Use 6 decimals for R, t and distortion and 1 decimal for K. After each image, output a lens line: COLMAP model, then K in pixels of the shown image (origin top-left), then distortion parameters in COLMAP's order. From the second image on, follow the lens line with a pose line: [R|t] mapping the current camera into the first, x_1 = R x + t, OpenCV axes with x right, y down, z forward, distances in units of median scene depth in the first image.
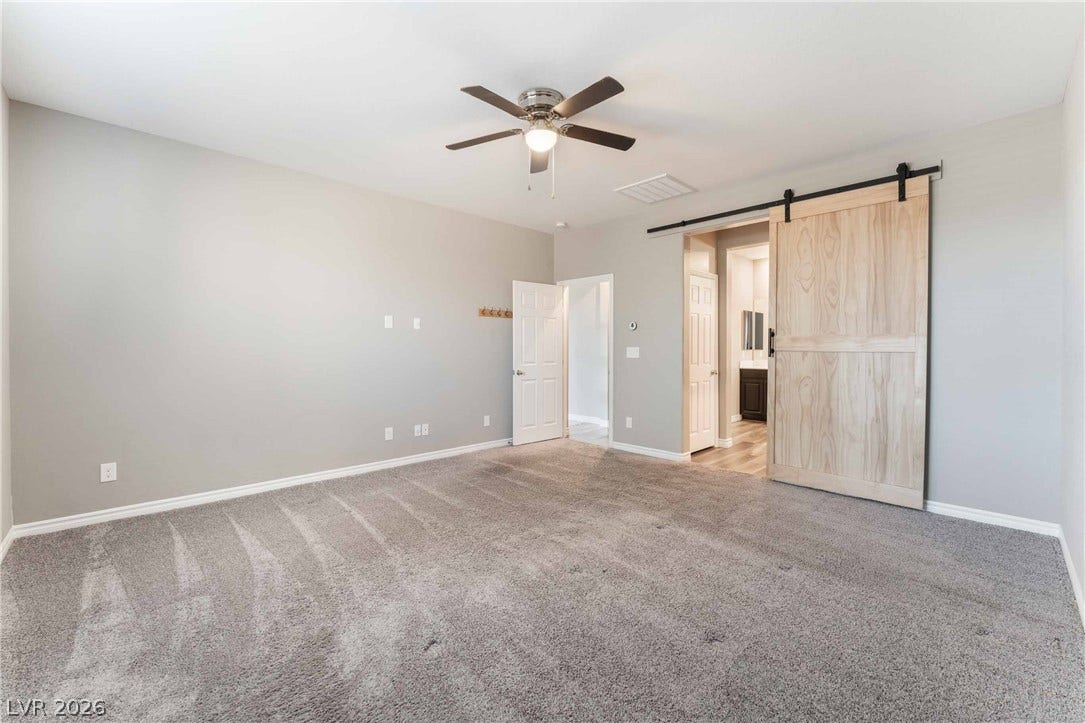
lens RADIAL K [[450.0, 0, 547.4], [0, 450.0, 349.8], [0, 0, 1]] dist [-0.000769, -0.000092]
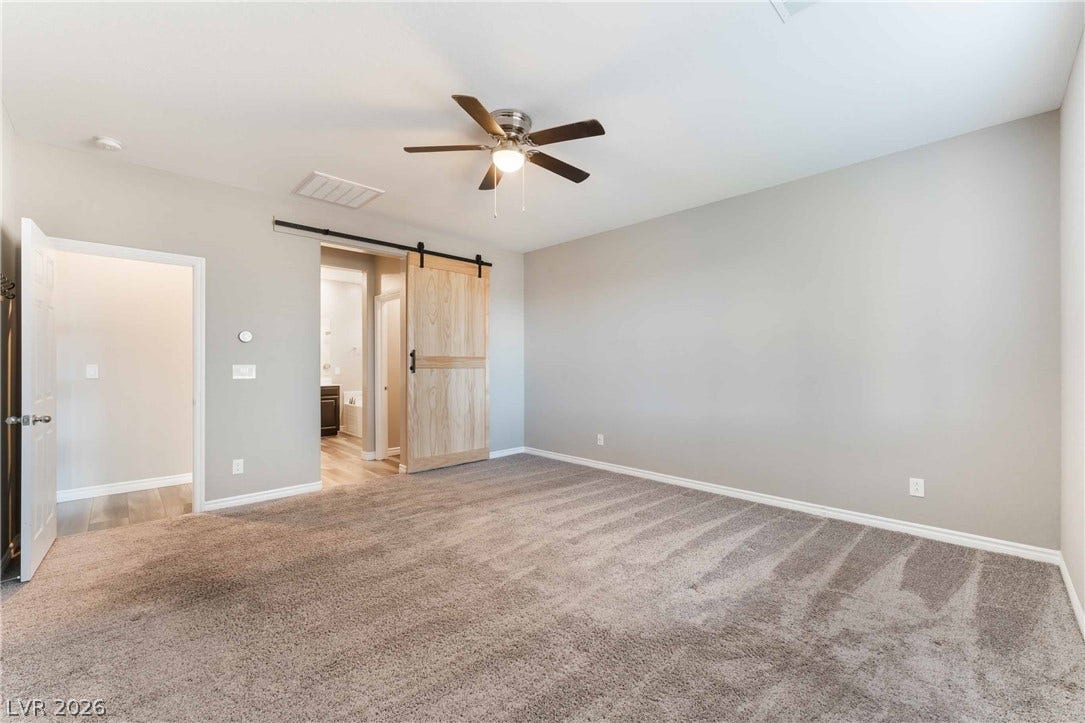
lens RADIAL K [[434.1, 0, 539.5], [0, 434.1, 361.9], [0, 0, 1]] dist [-0.002604, -0.000450]
pose [[0.006916, 0.009354, 0.999932, -0.716039], [0.007388, 0.999928, -0.009405, -0.000524], [-0.999949, 0.007452, 0.006846, 0.672366]]
